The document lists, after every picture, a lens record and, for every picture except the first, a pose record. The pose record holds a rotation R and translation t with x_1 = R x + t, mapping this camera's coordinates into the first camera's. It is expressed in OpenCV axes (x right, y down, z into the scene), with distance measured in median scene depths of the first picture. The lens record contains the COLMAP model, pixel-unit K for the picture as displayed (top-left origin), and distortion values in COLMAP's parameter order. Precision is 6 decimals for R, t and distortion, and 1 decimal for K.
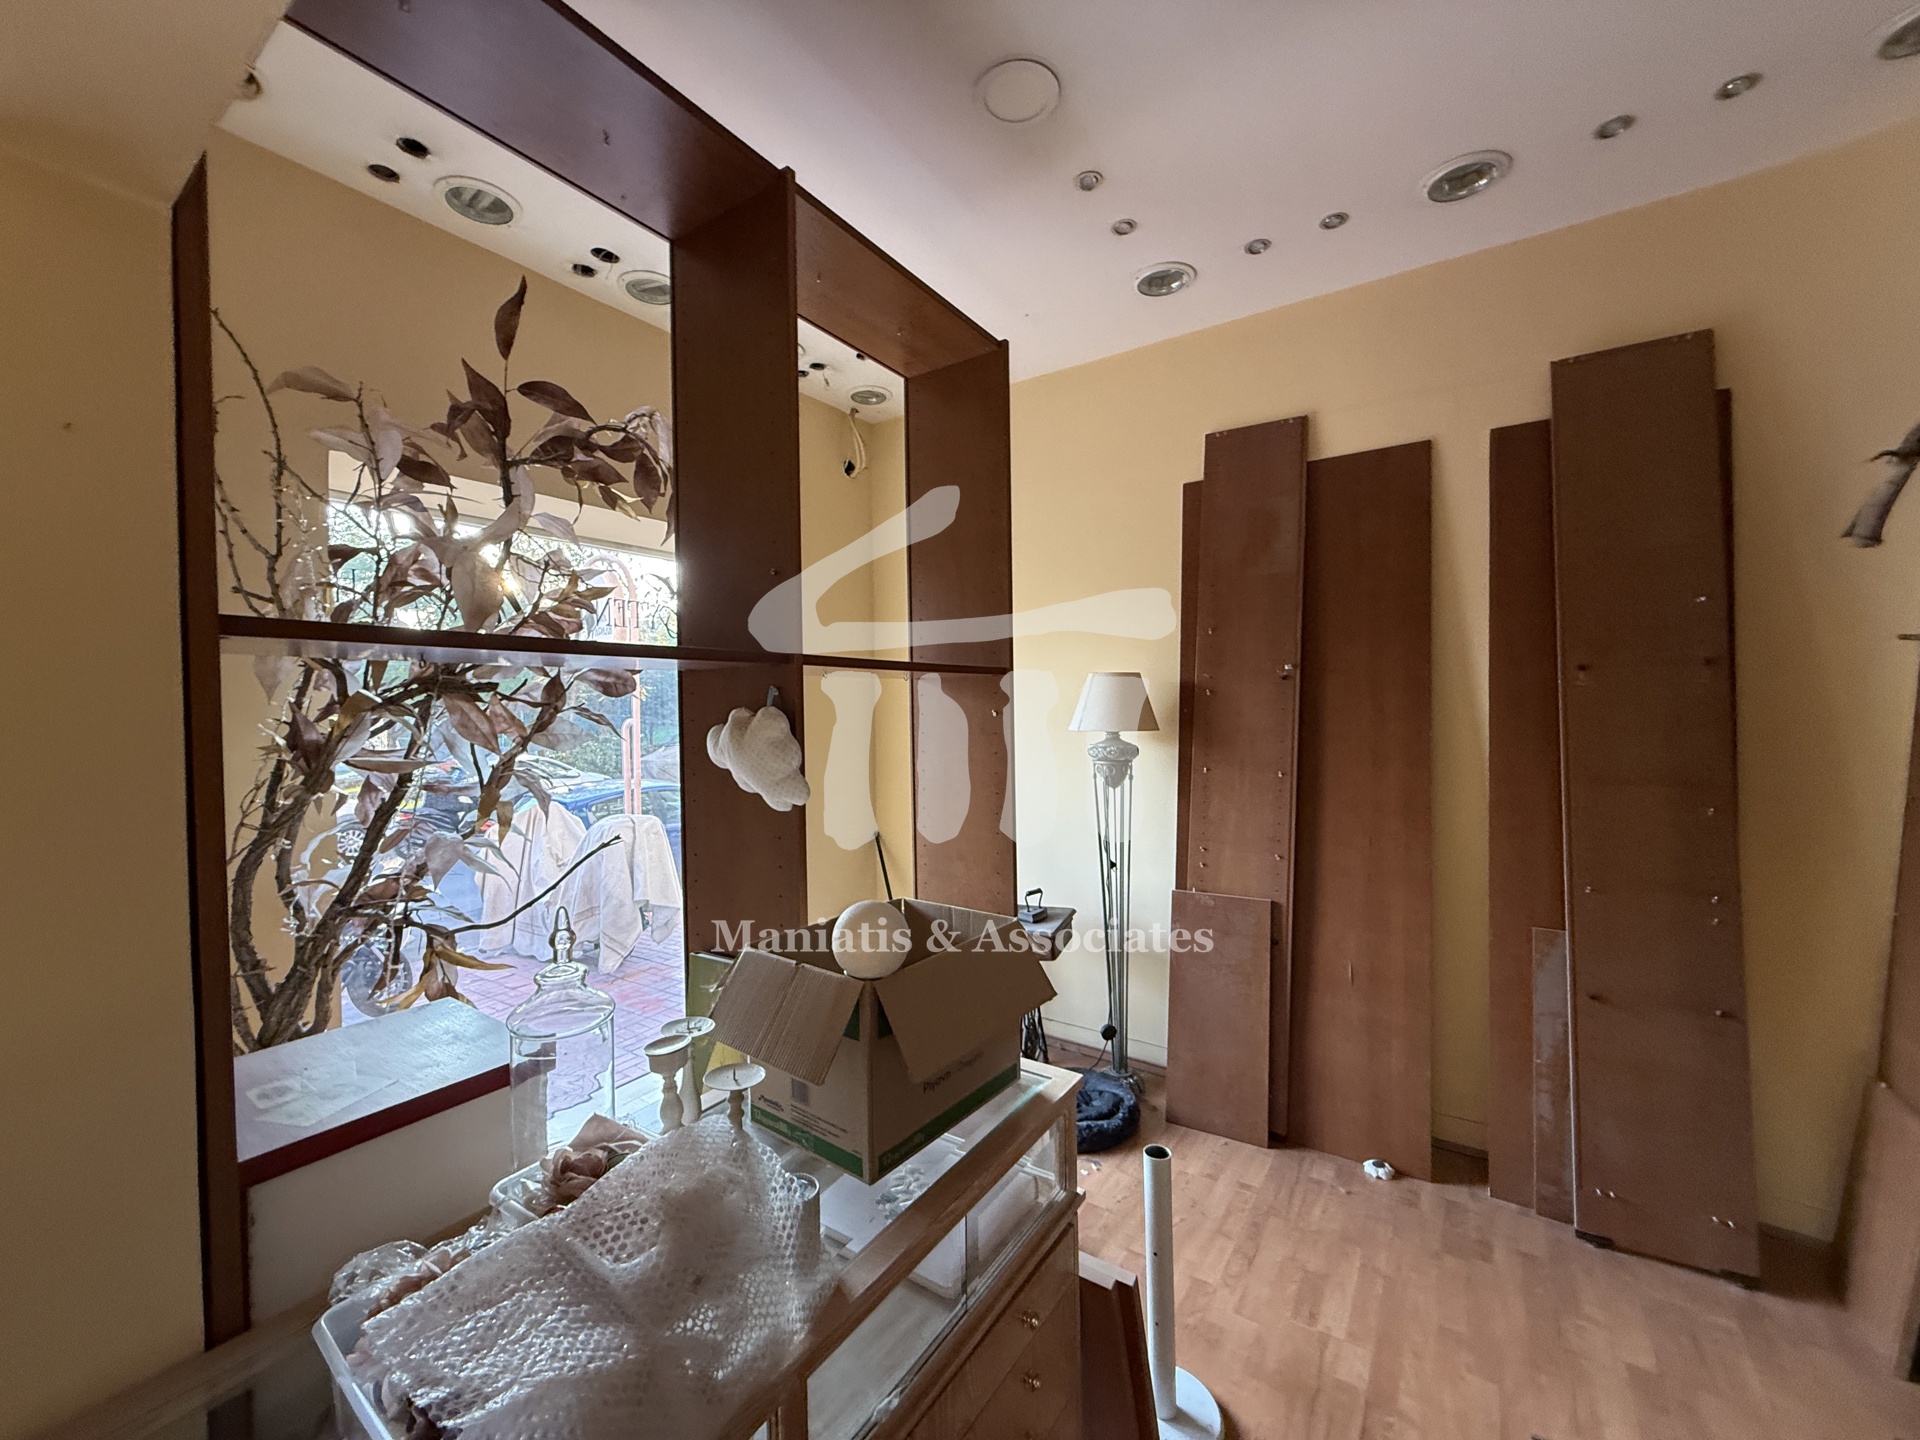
lens RADIAL K [[759.4, 0, 952.2], [0, 759.4, 719.9], [0, 0, 1]] dist [-0.003918, 0.000427]
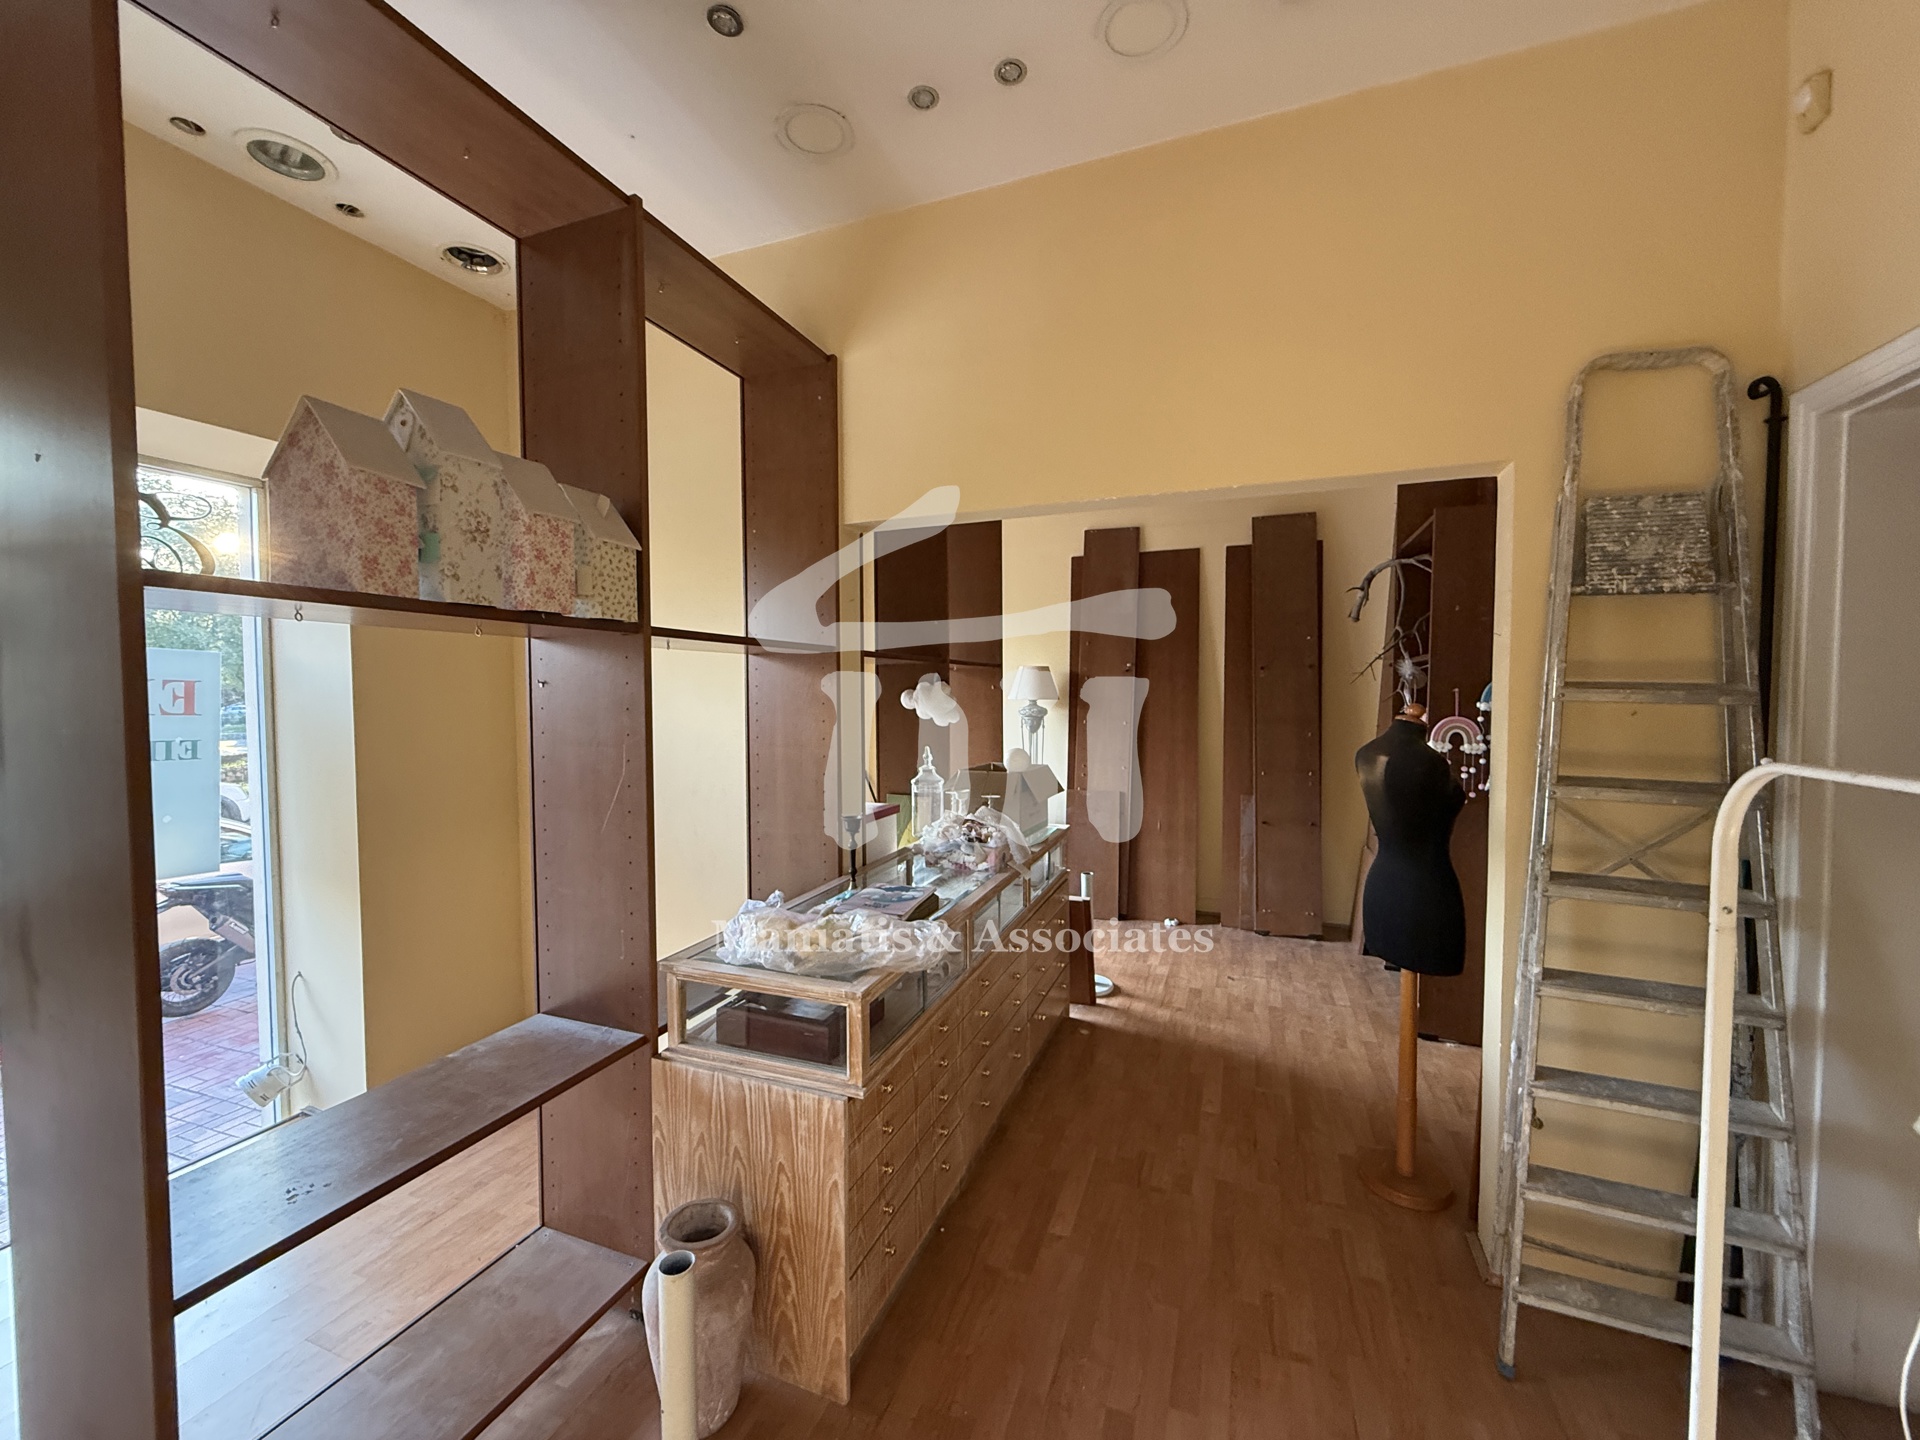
lens RADIAL K [[759.4, 0, 953.3], [0, 759.4, 719.4], [0, 0, 1]] dist [-0.003918, 0.000427]
pose [[0.973013, -0.001149, 0.230749, -0.470425], [-0.003219, 0.999823, 0.018555, 0.035218], [-0.230729, -0.018797, 0.972836, -0.824605]]
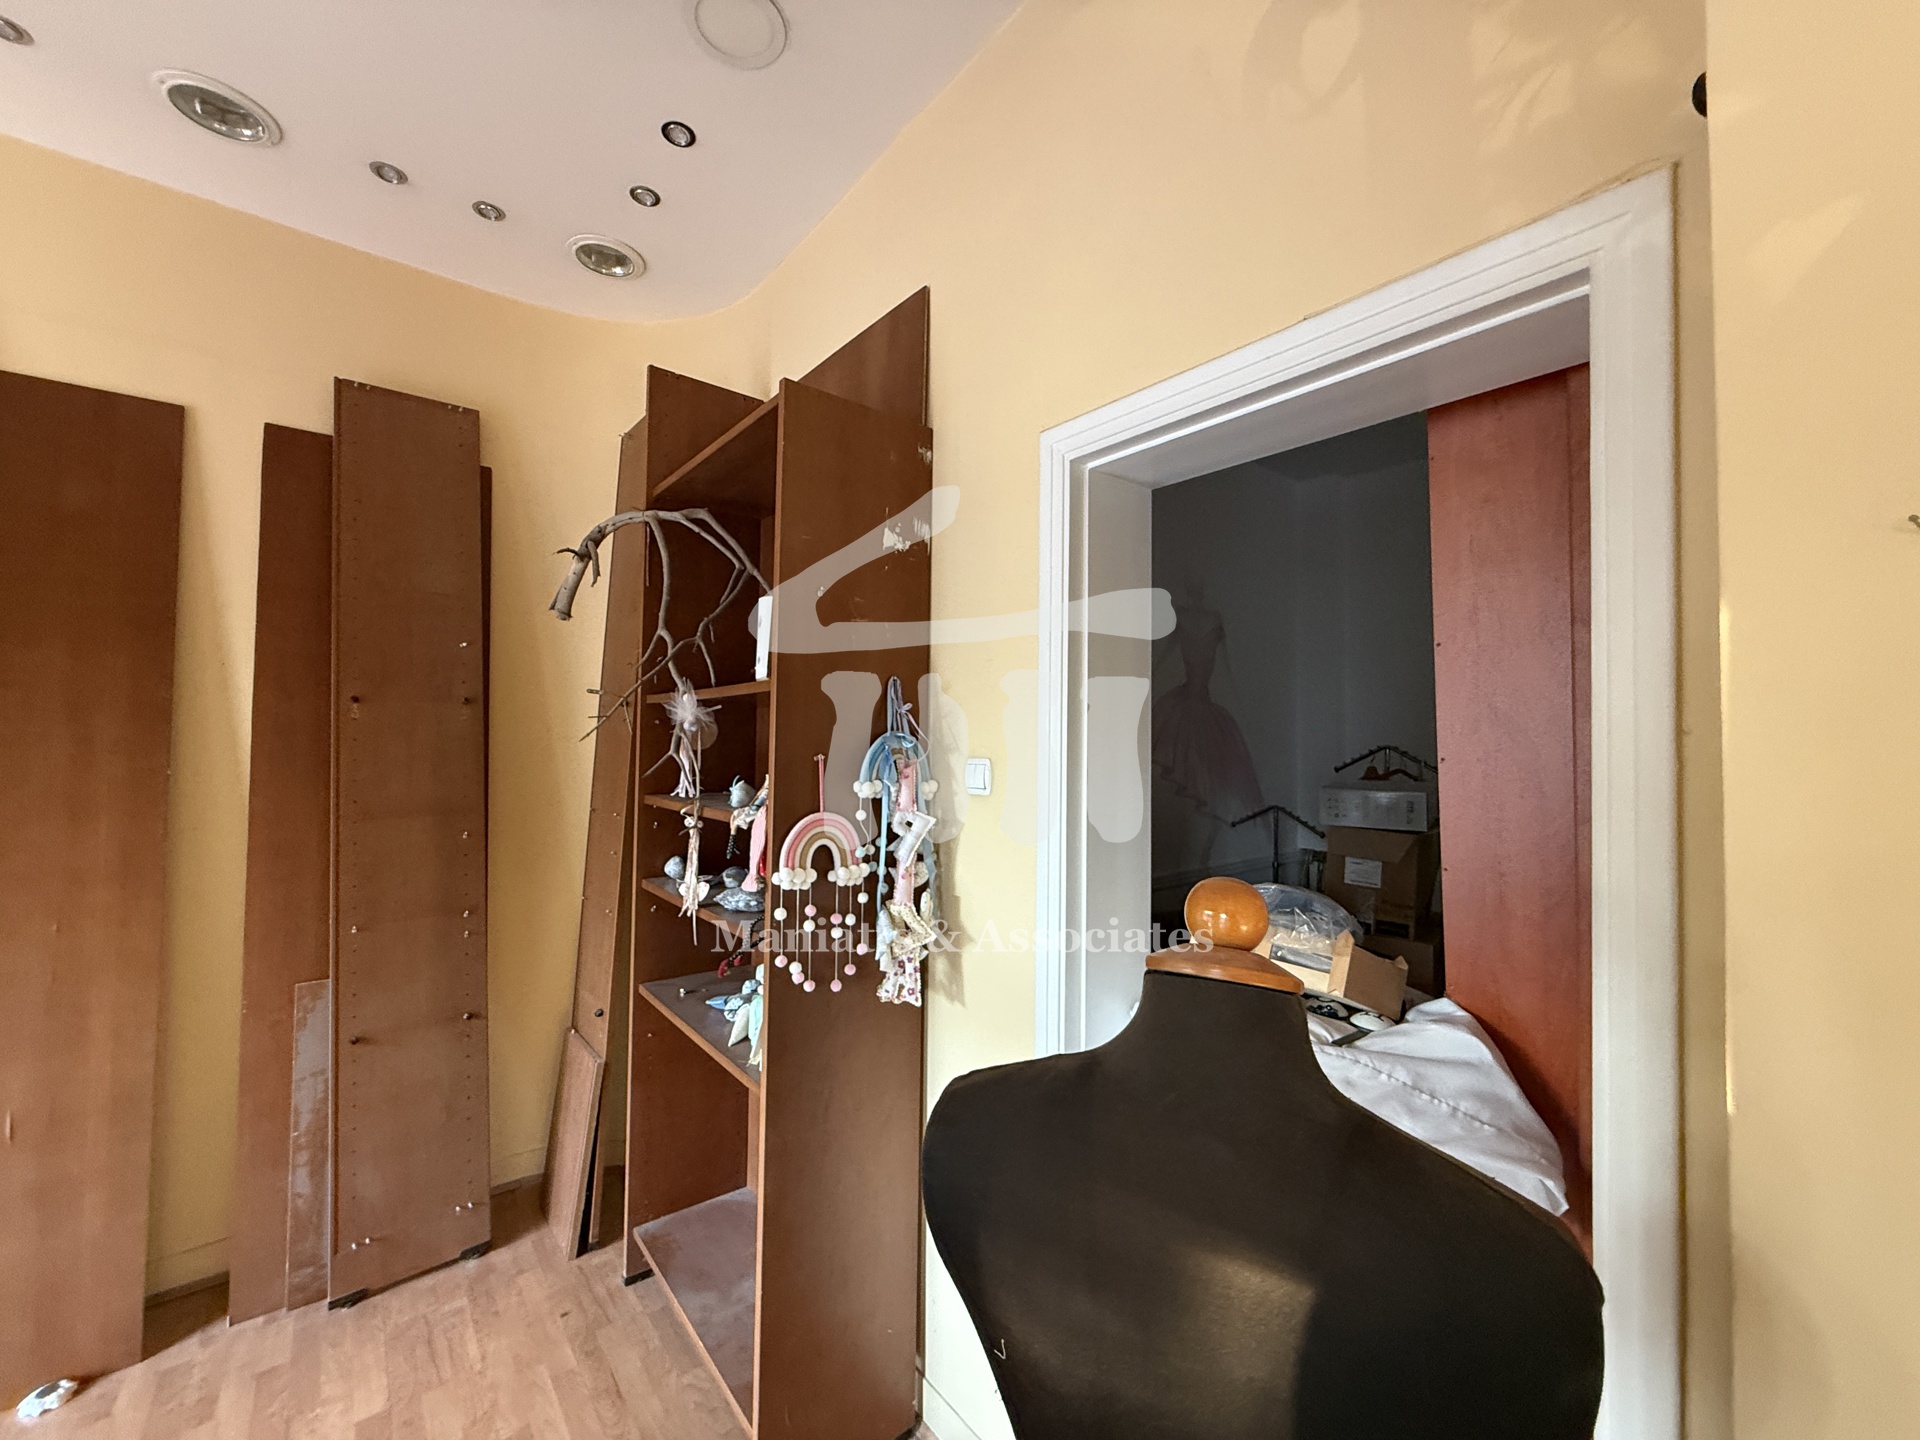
lens RADIAL K [[759.4, 0, 955.8], [0, 759.4, 719.7], [0, 0, 1]] dist [-0.003918, 0.000427]
pose [[0.280258, 0.036558, 0.959228, 0.114641], [0.003812, 0.999224, -0.039196, -0.002017], [-0.959917, 0.014642, 0.279901, -0.009522]]
